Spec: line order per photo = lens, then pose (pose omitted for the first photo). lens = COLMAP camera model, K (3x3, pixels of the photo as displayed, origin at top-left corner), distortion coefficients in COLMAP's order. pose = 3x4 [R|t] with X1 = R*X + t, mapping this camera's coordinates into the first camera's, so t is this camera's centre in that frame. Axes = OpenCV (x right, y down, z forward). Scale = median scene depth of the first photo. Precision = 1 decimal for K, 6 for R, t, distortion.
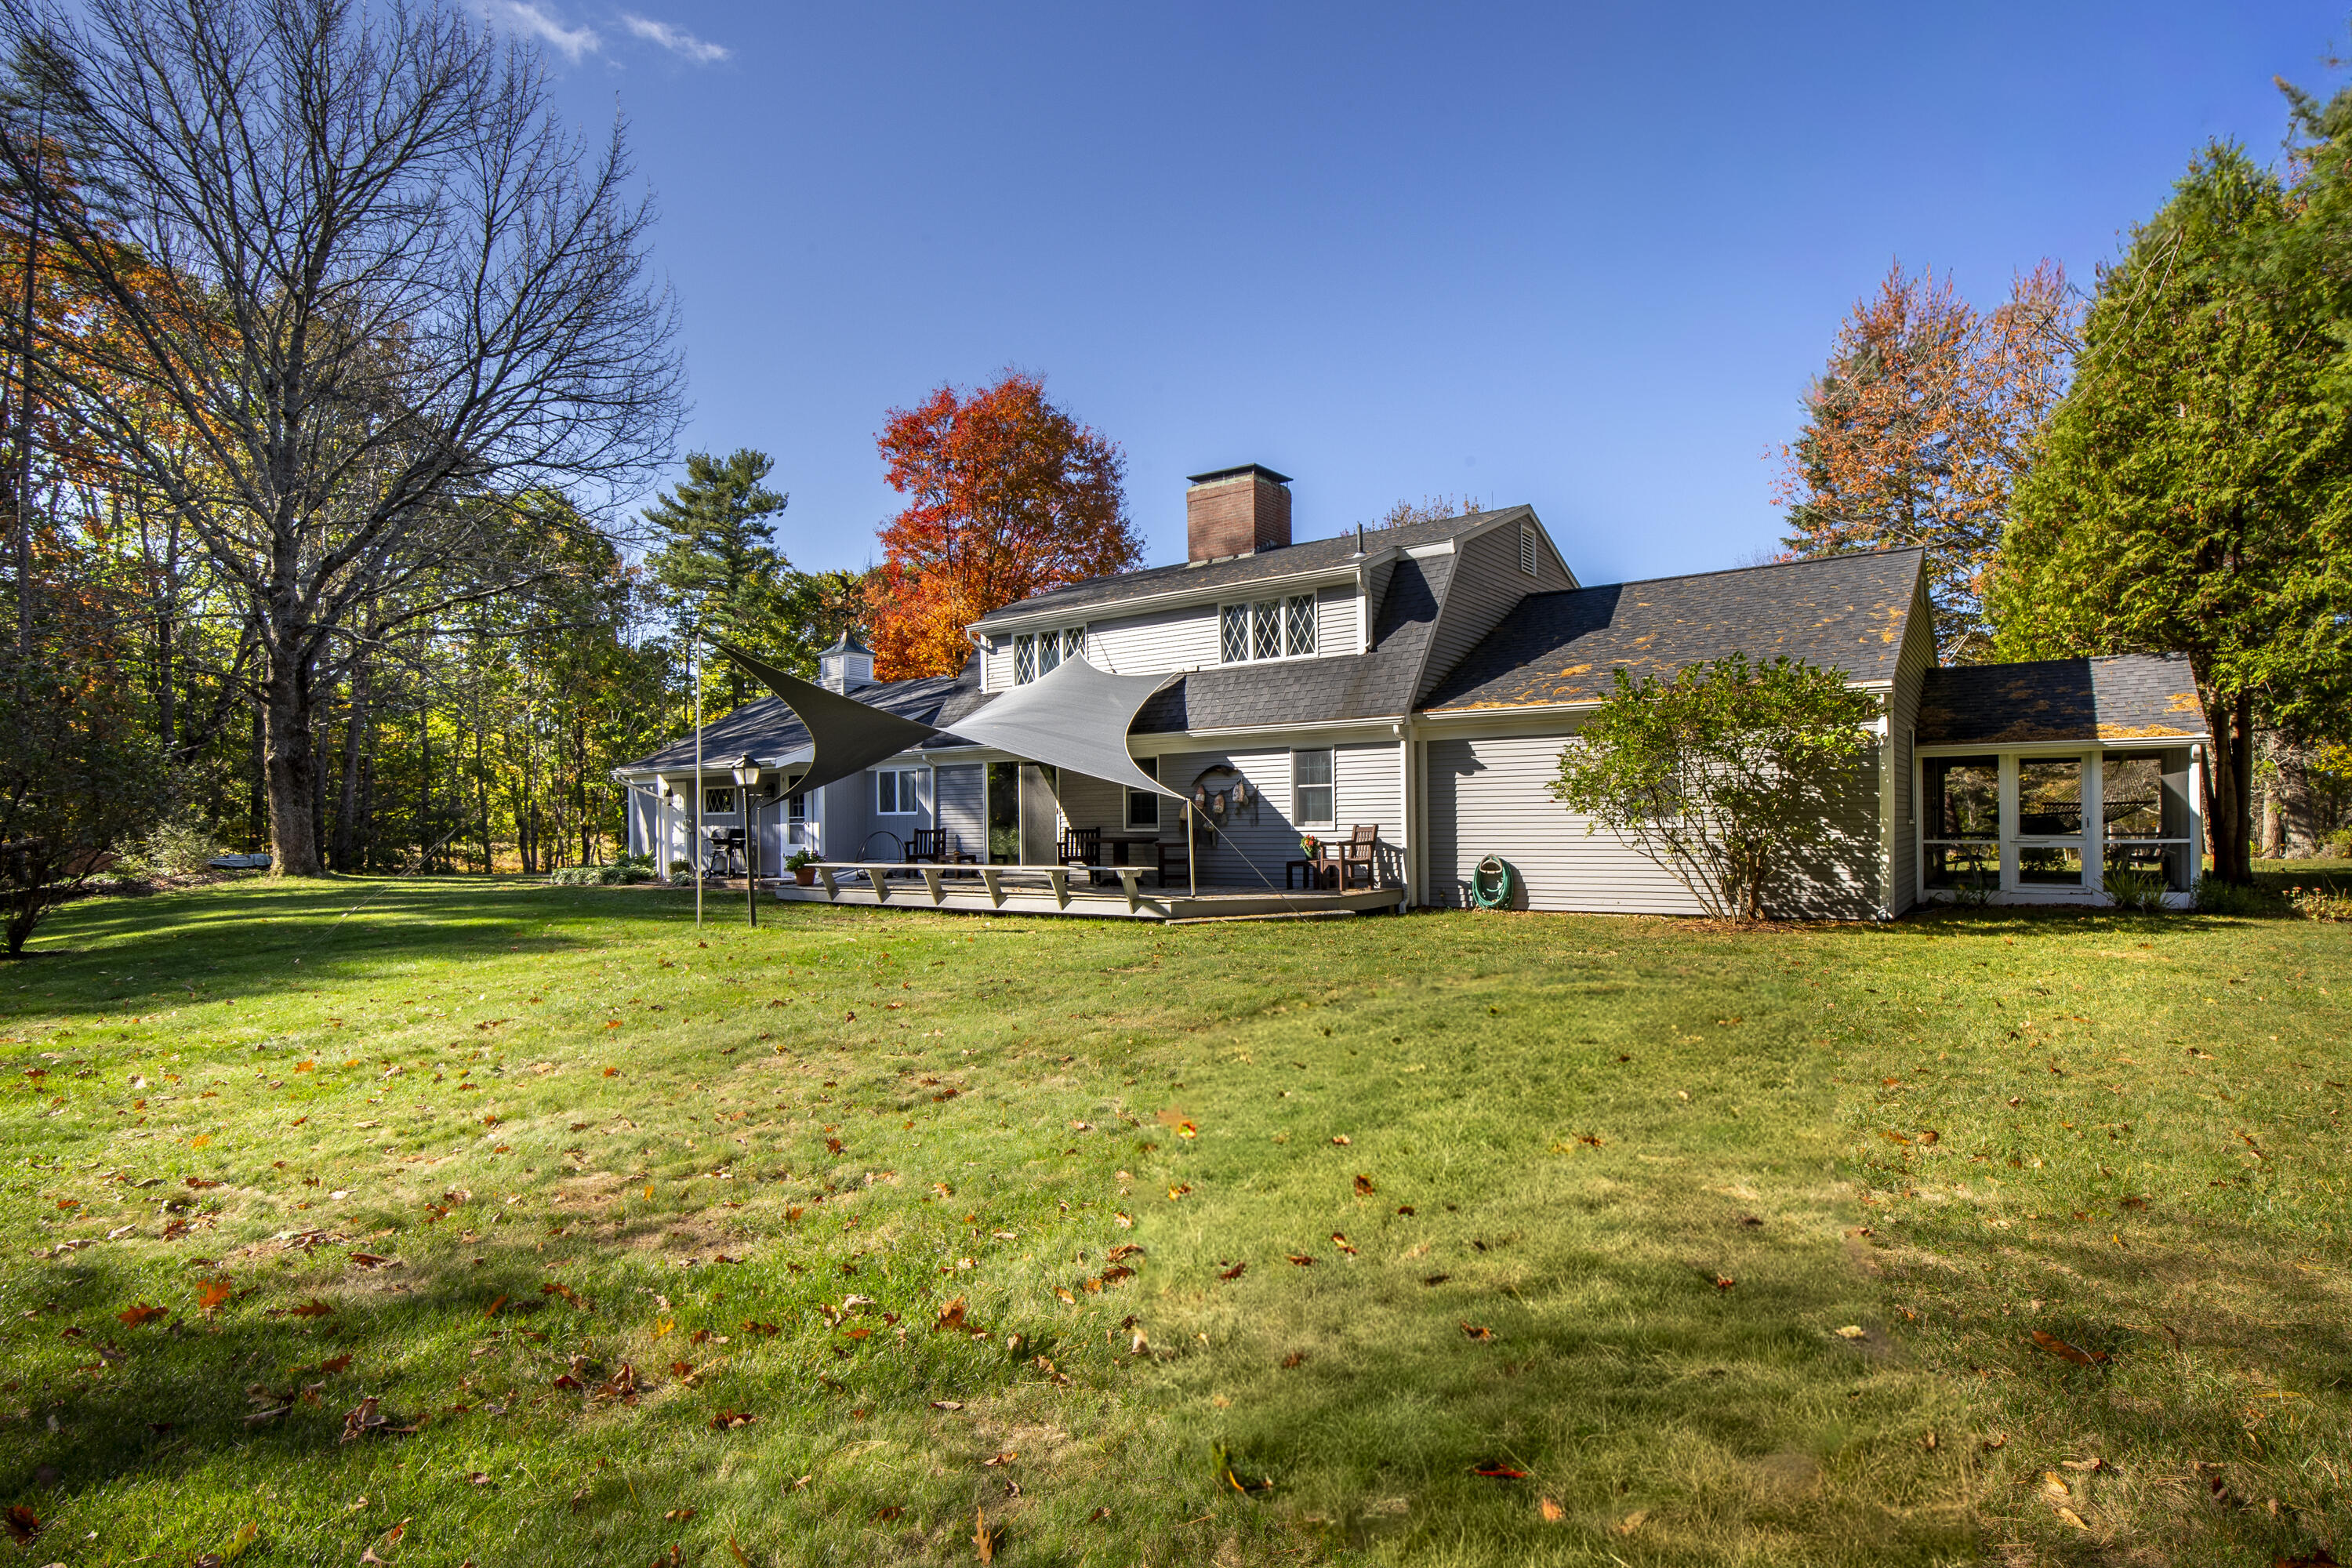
lens RADIAL K [[1028.5, 0, 1265.6], [0, 1028.5, 824.8], [0, 0, 1]] dist [-0.002543, -0.001071]
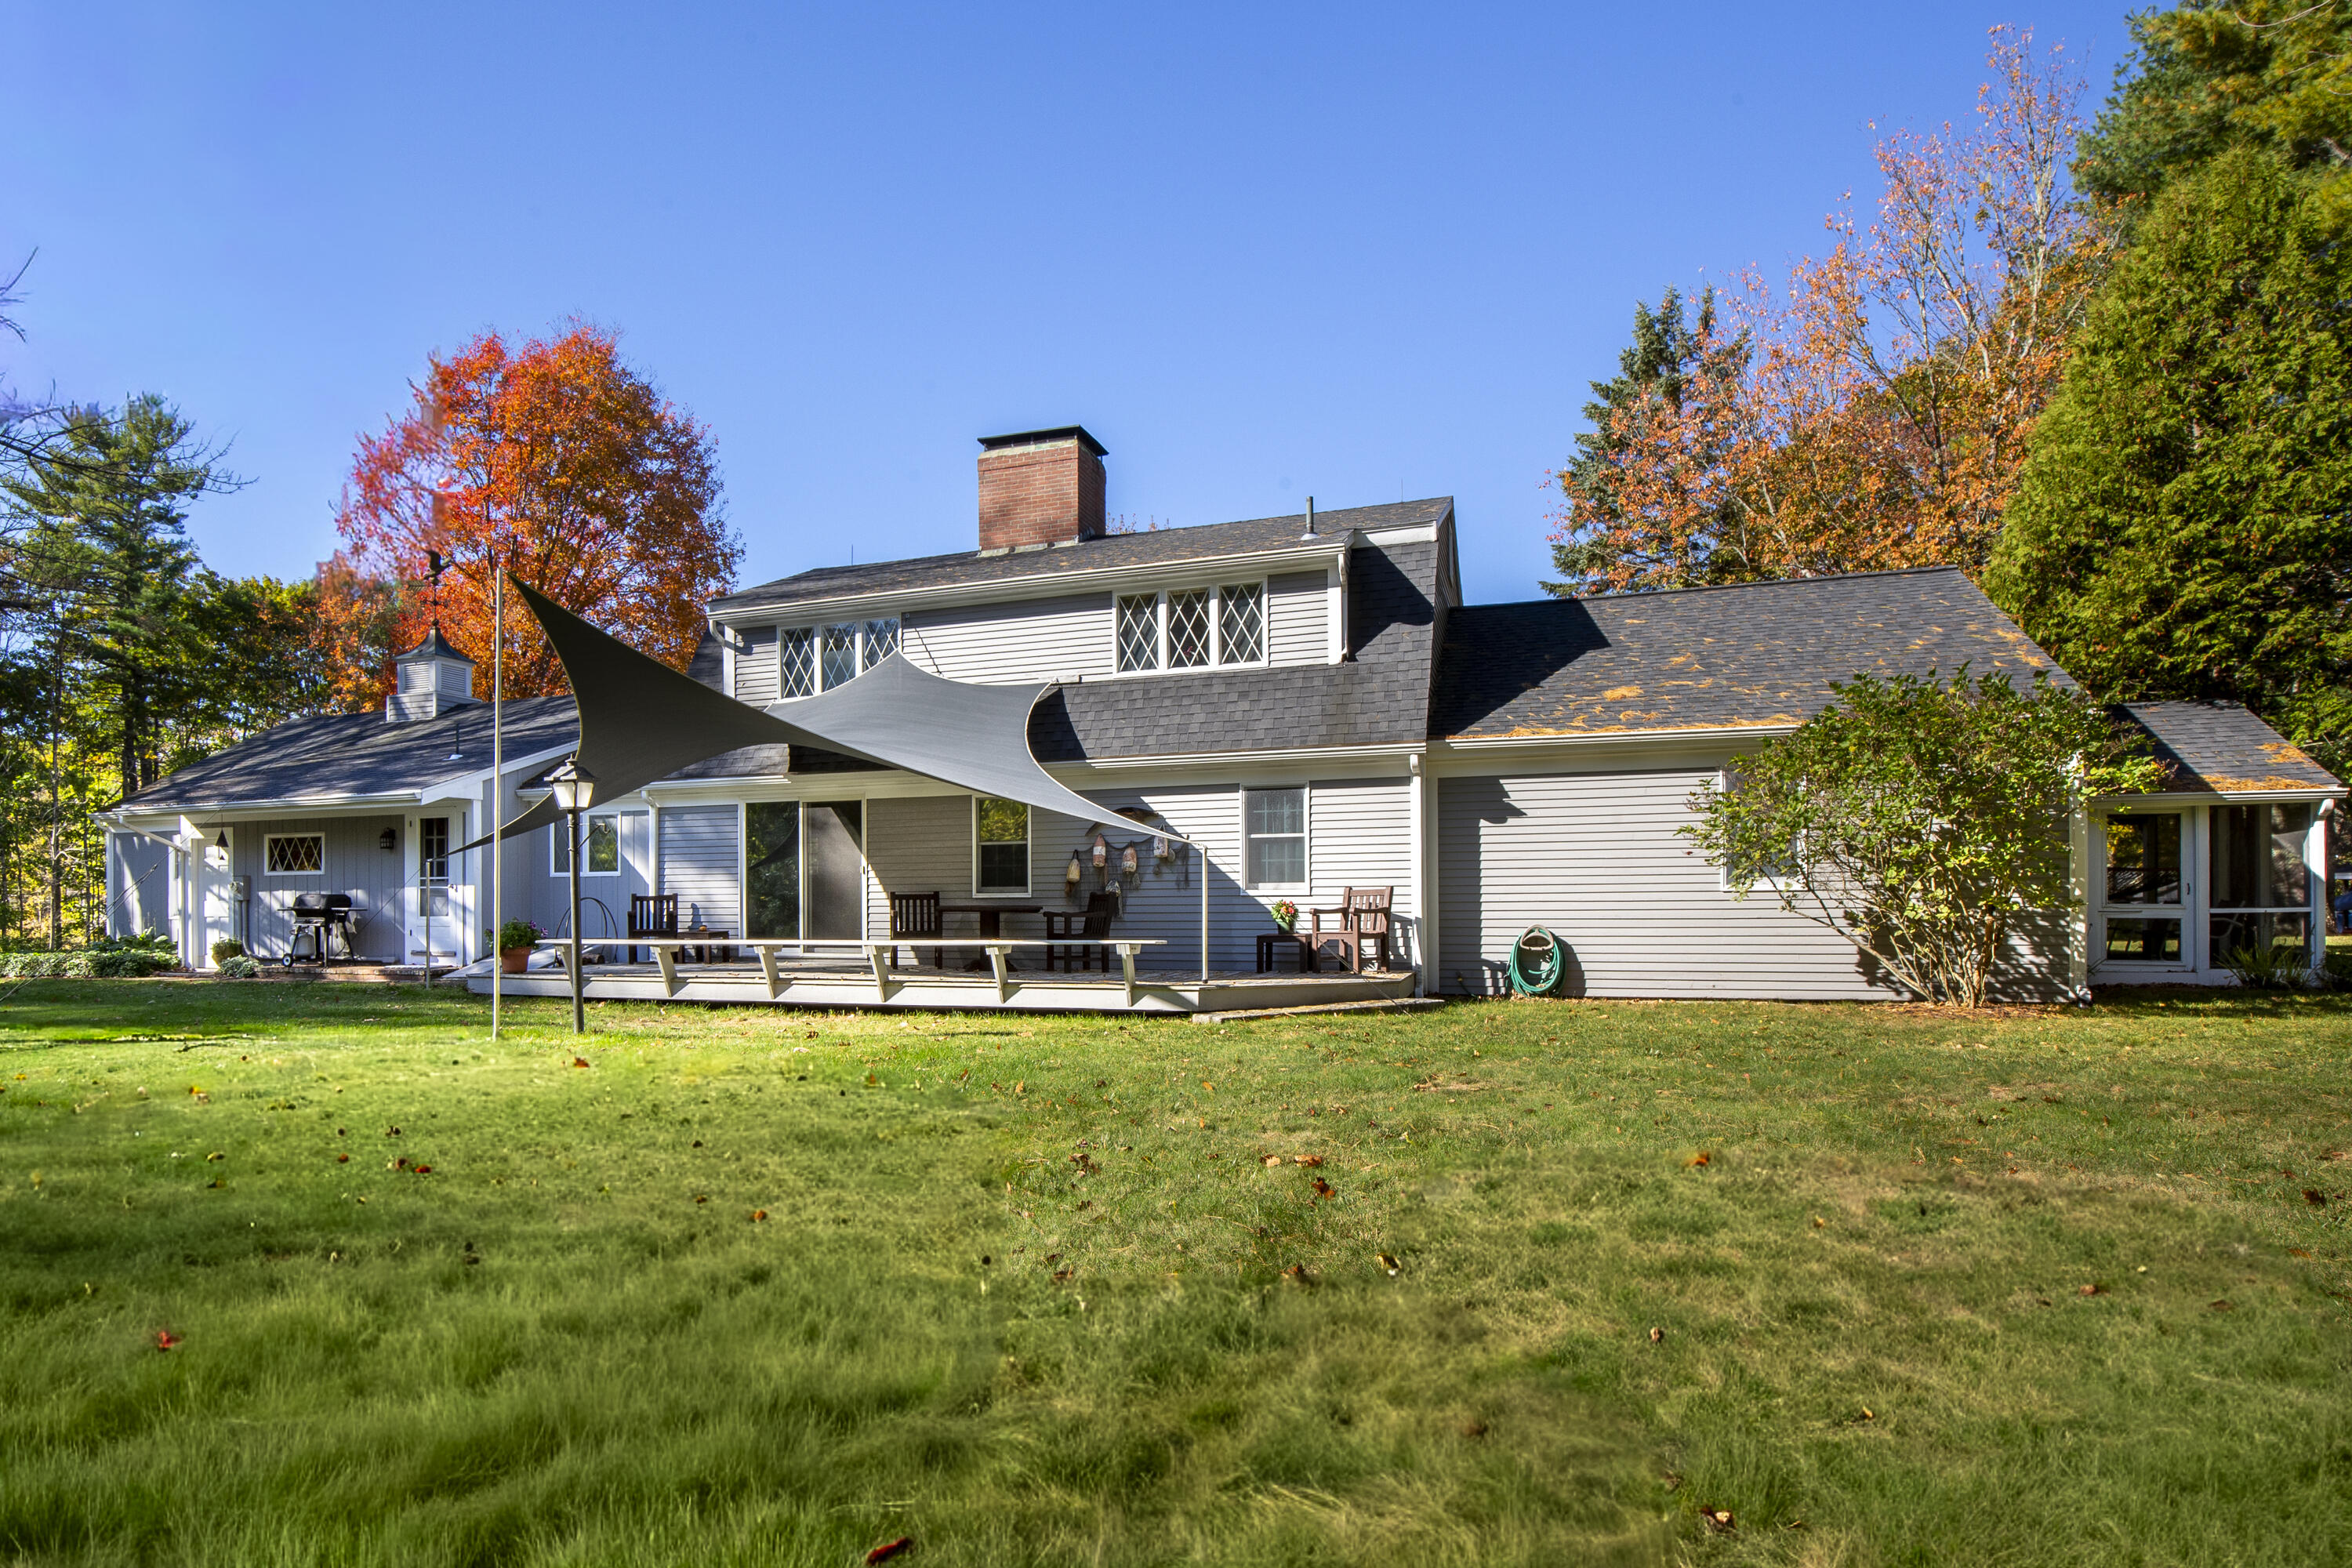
lens RADIAL K [[1175.8, 0, 990.3], [0, 1175.8, 910.7], [0, 0, 1]] dist [-0.007867, -0.000591]
pose [[0.981788, 0.004984, 0.189914, -0.302929], [-0.004833, 0.999988, -0.001255, 0.017929], [-0.189918, 0.000314, 0.981800, 0.184158]]
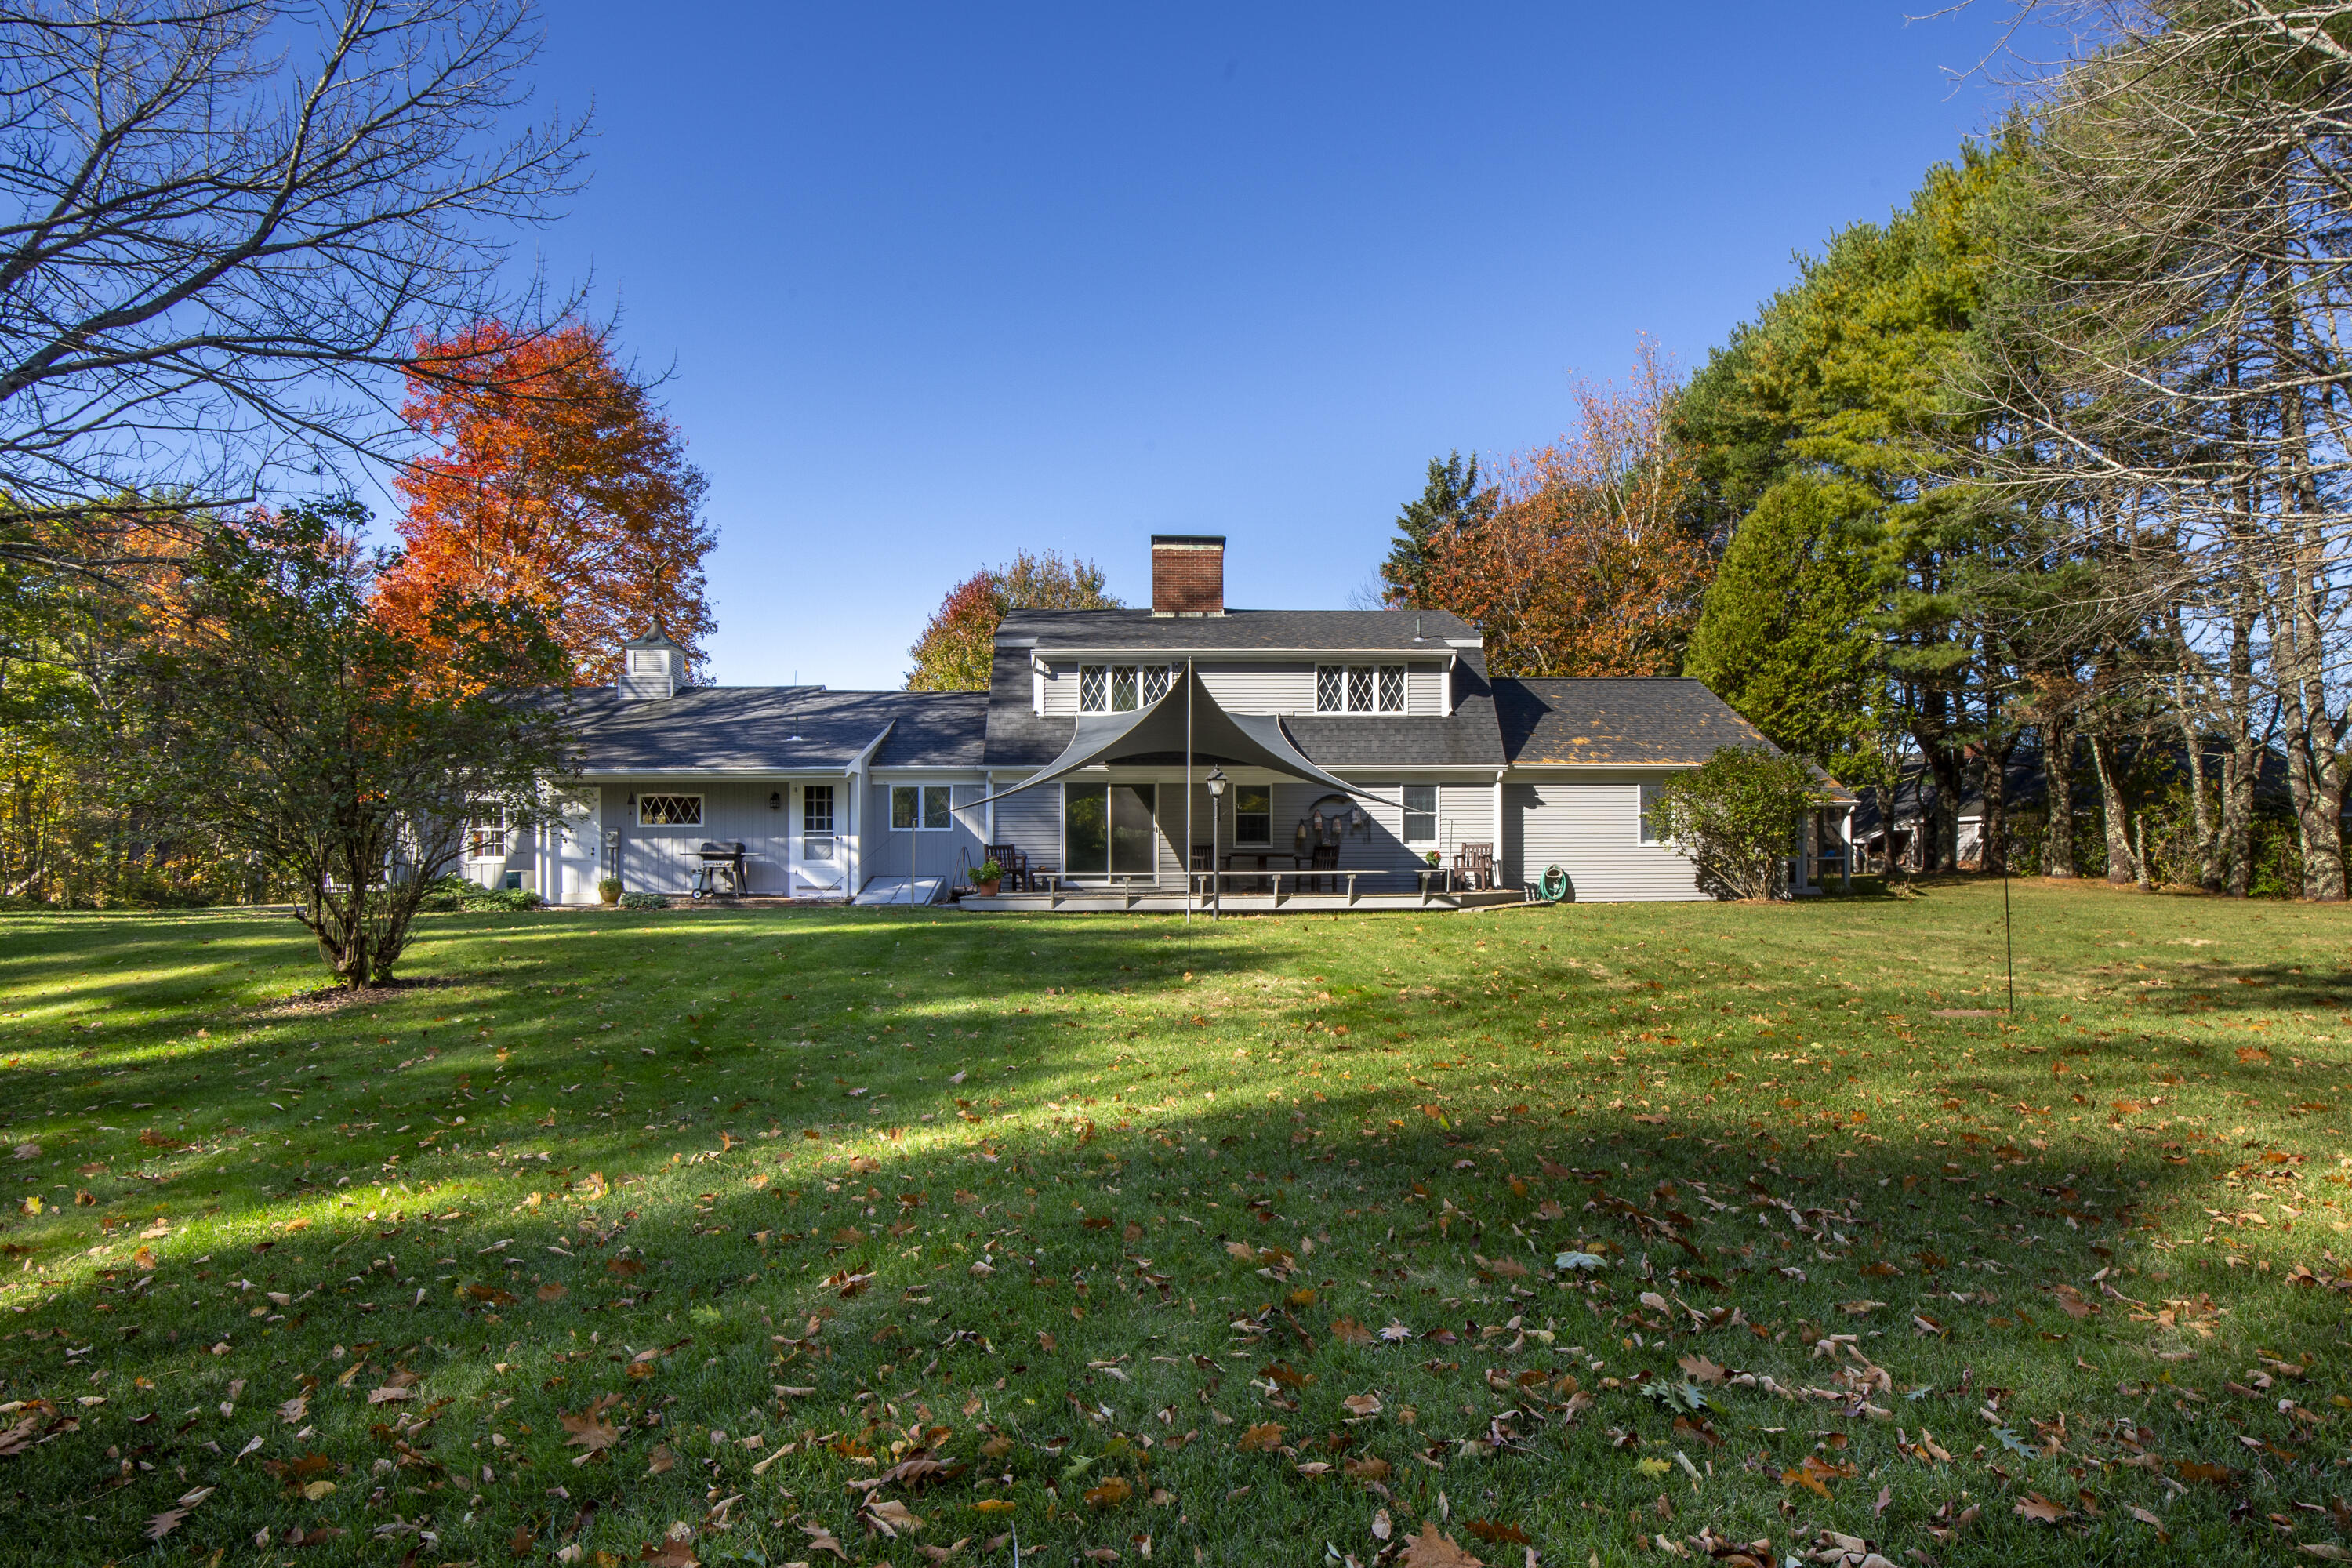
lens RADIAL K [[1075.5, 0, 1100.3], [0, 1075.5, 867.3], [0, 0, 1]] dist [0.001440, -0.000345]
pose [[0.849679, 0.005119, 0.527275, -0.966991], [-0.005346, 0.999985, -0.001095, 0.032817], [-0.527273, -0.001888, 0.849694, 0.044431]]
